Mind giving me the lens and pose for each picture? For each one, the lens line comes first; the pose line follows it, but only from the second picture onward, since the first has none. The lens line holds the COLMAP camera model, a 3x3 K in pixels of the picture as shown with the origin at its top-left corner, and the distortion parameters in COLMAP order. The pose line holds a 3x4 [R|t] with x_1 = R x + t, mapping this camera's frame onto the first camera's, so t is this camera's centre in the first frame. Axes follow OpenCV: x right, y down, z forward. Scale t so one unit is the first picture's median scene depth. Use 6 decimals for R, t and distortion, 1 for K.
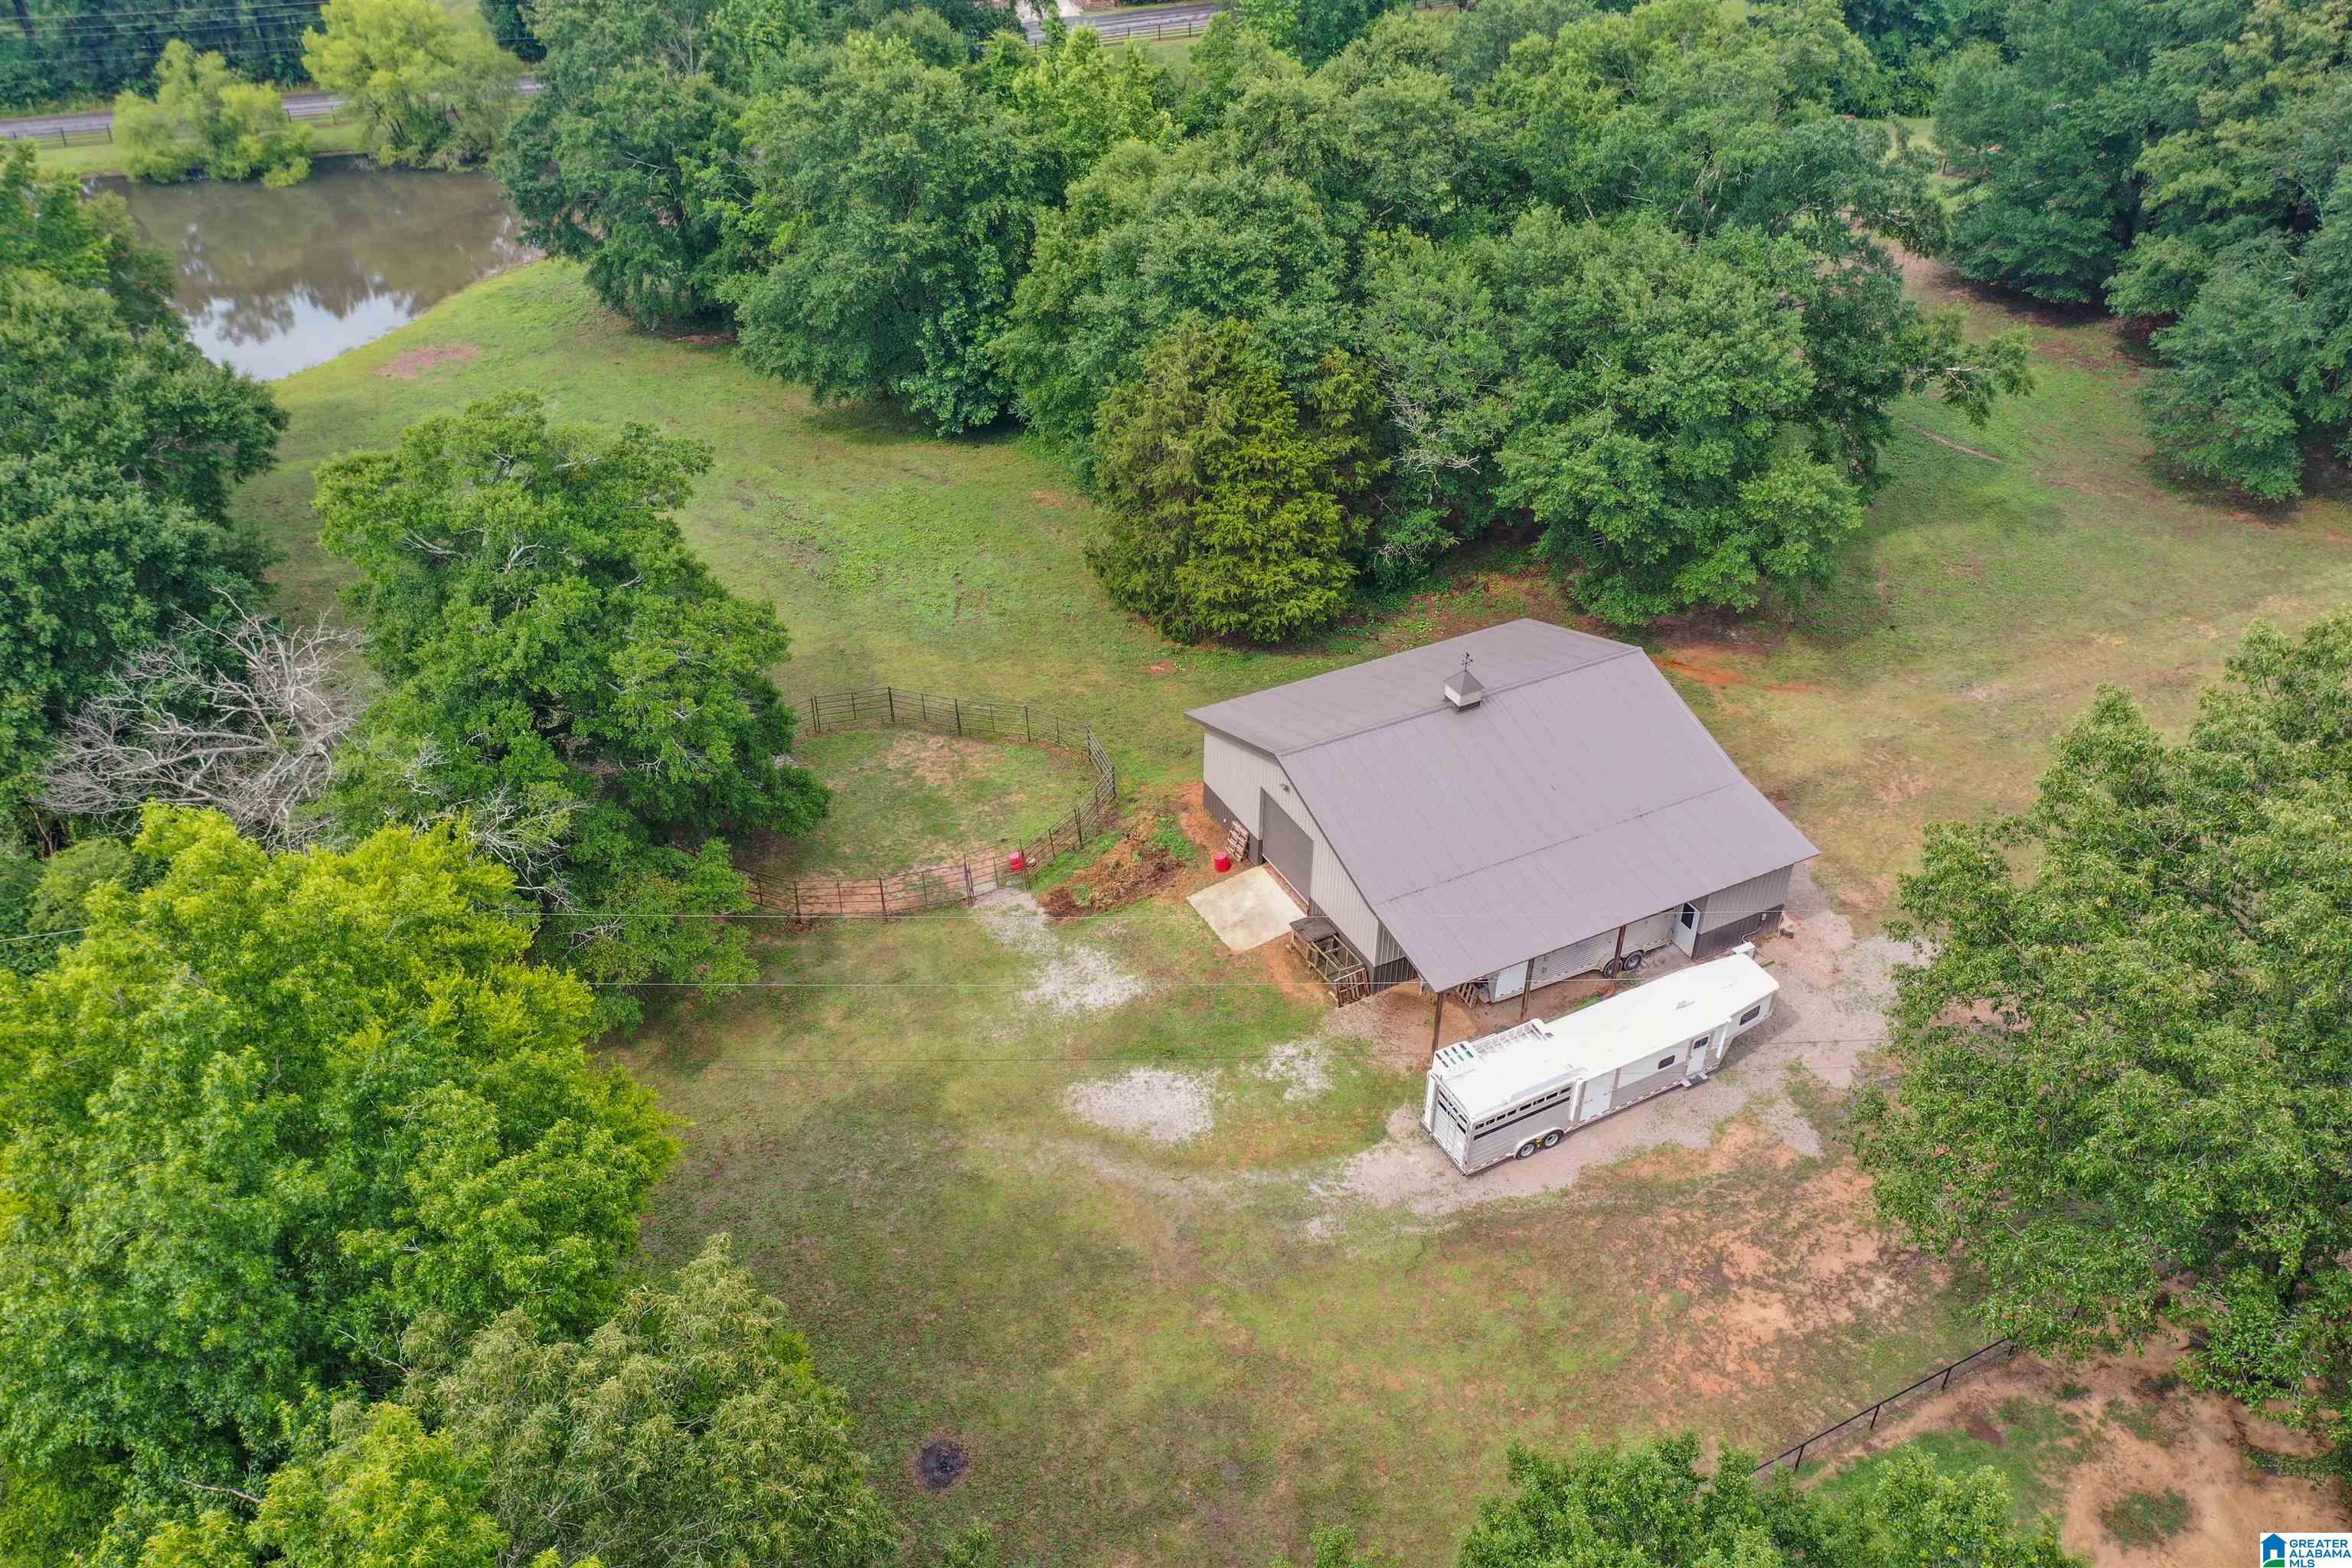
lens RADIAL K [[1914.3, 0, 1178.9], [0, 1914.3, 789.8], [0, 0, 1]] dist [0.025603, -0.005007]
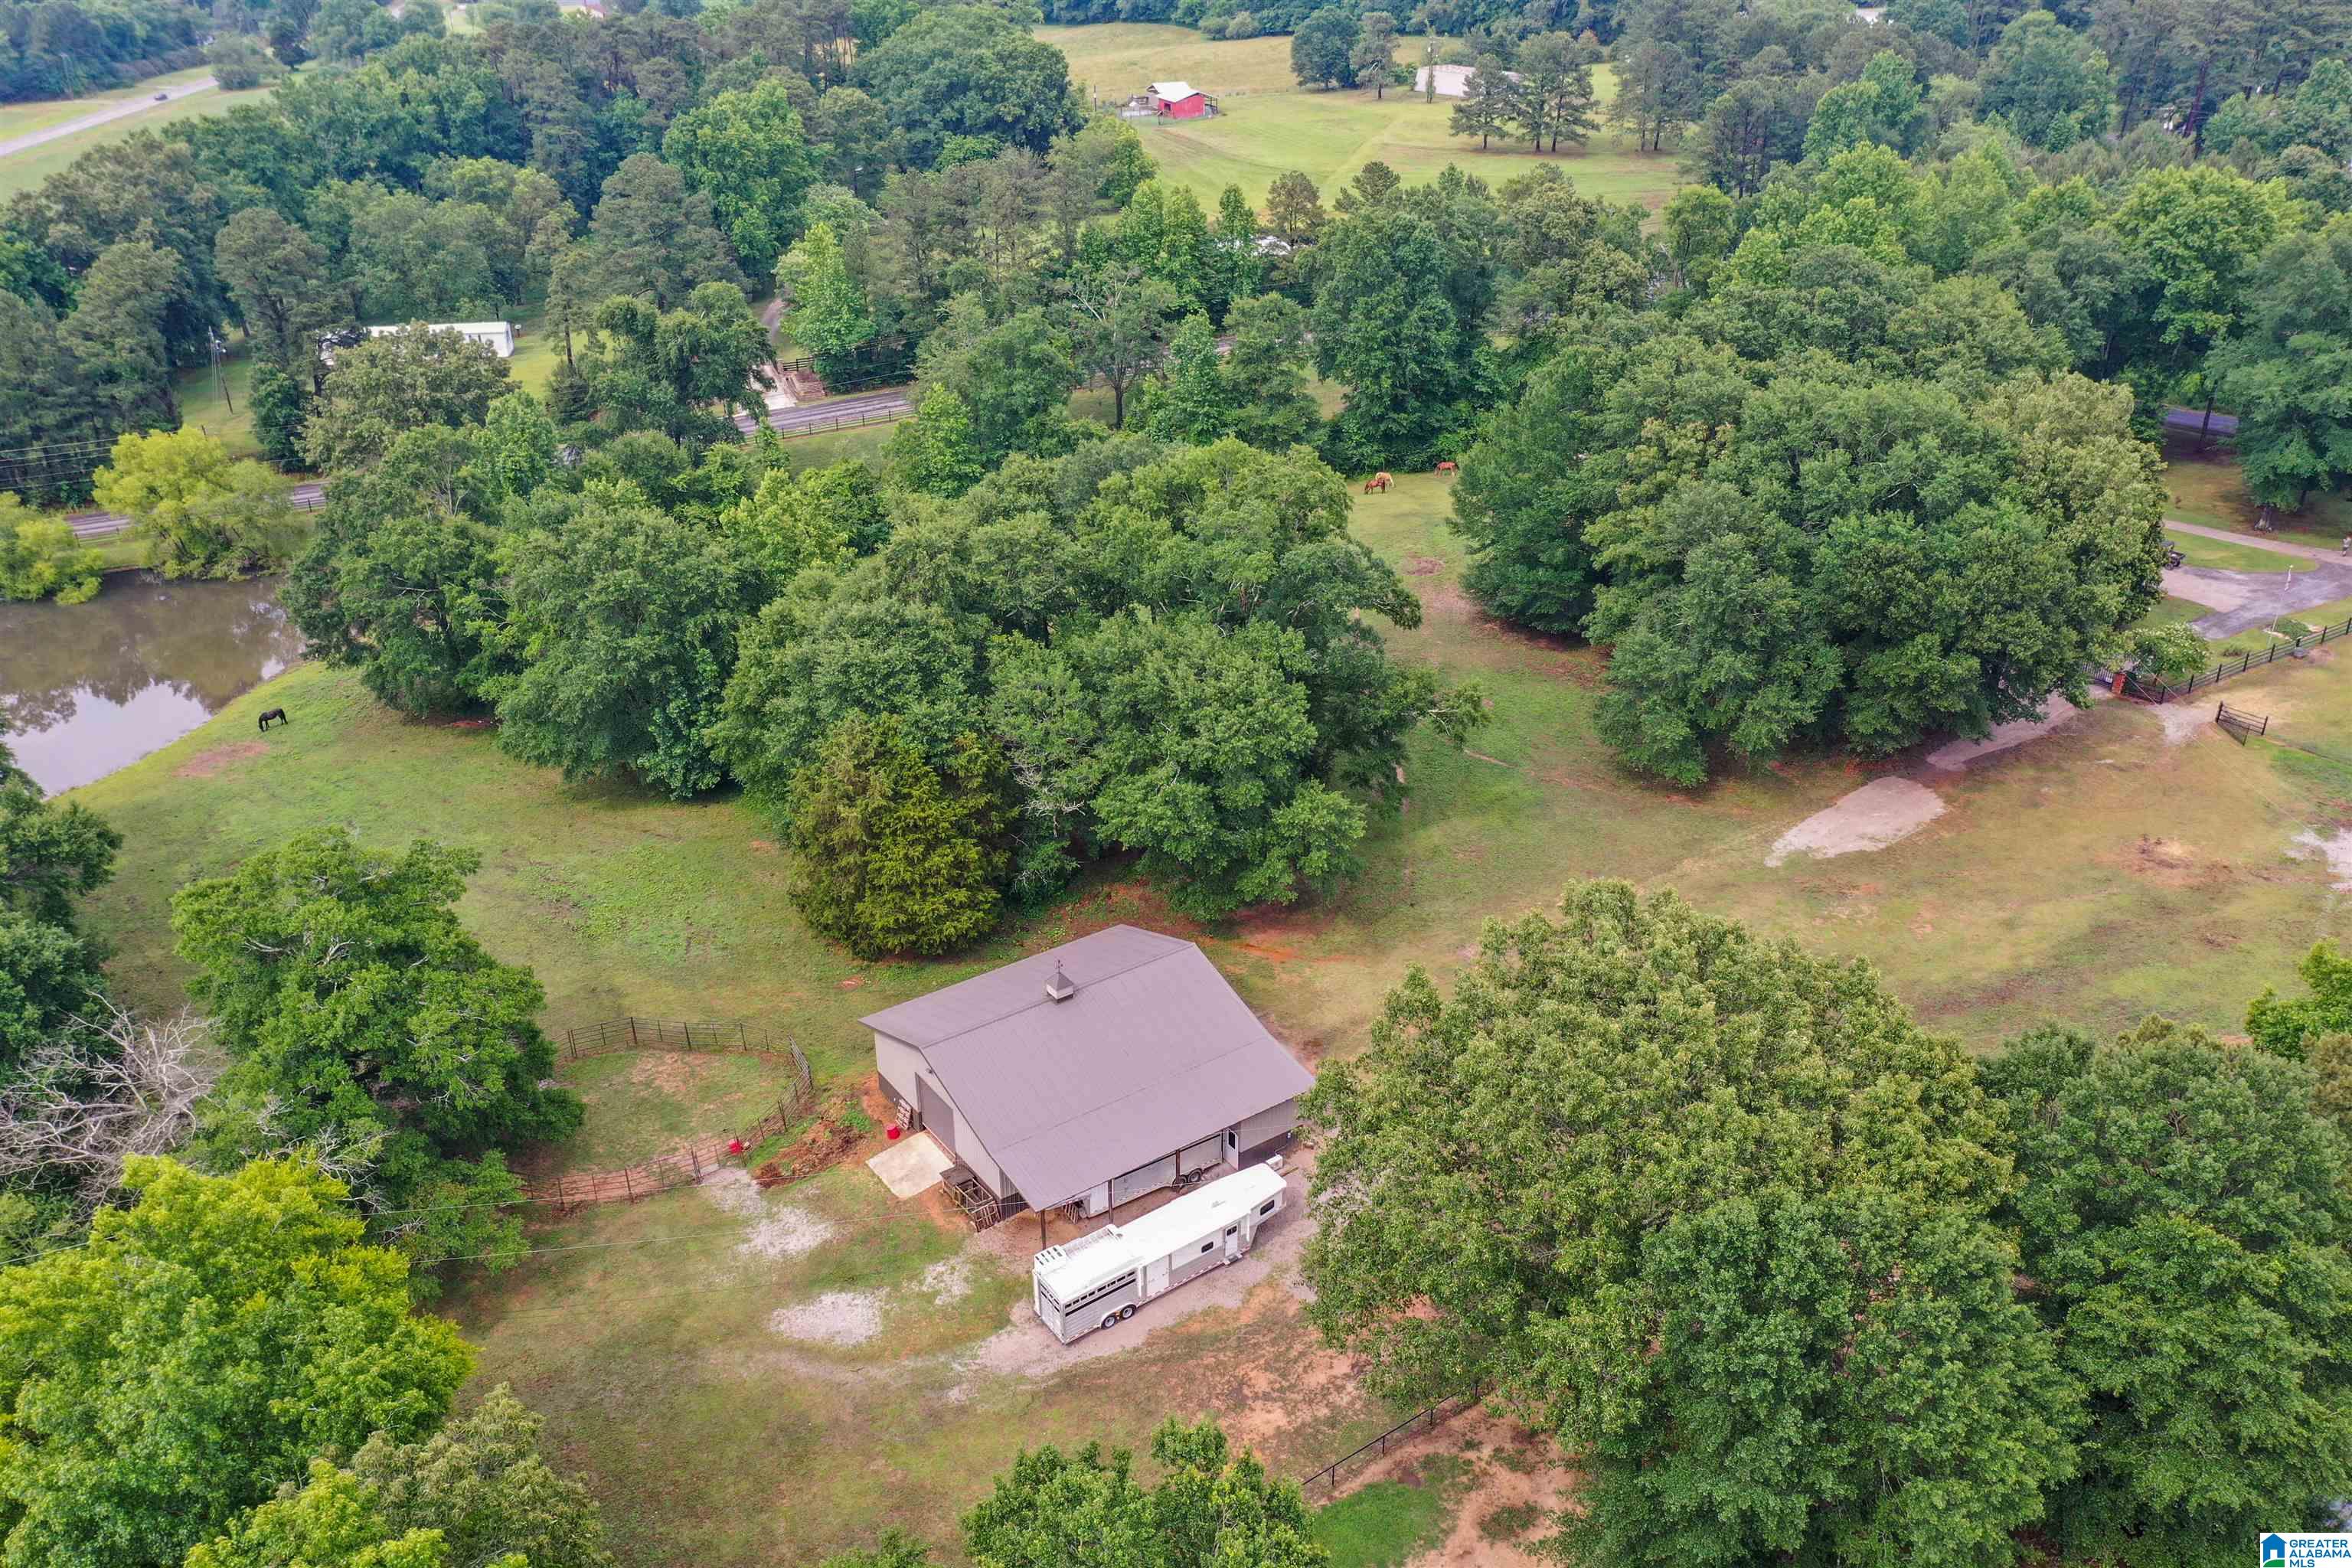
lens RADIAL K [[1914.3, 0, 1178.9], [0, 1914.3, 789.8], [0, 0, 1]] dist [0.025603, -0.005007]
pose [[0.991097, -0.071919, 0.112048, 0.086832], [0.086691, 0.987304, -0.133097, -0.001786], [-0.101054, 0.141625, 0.984749, -0.350757]]
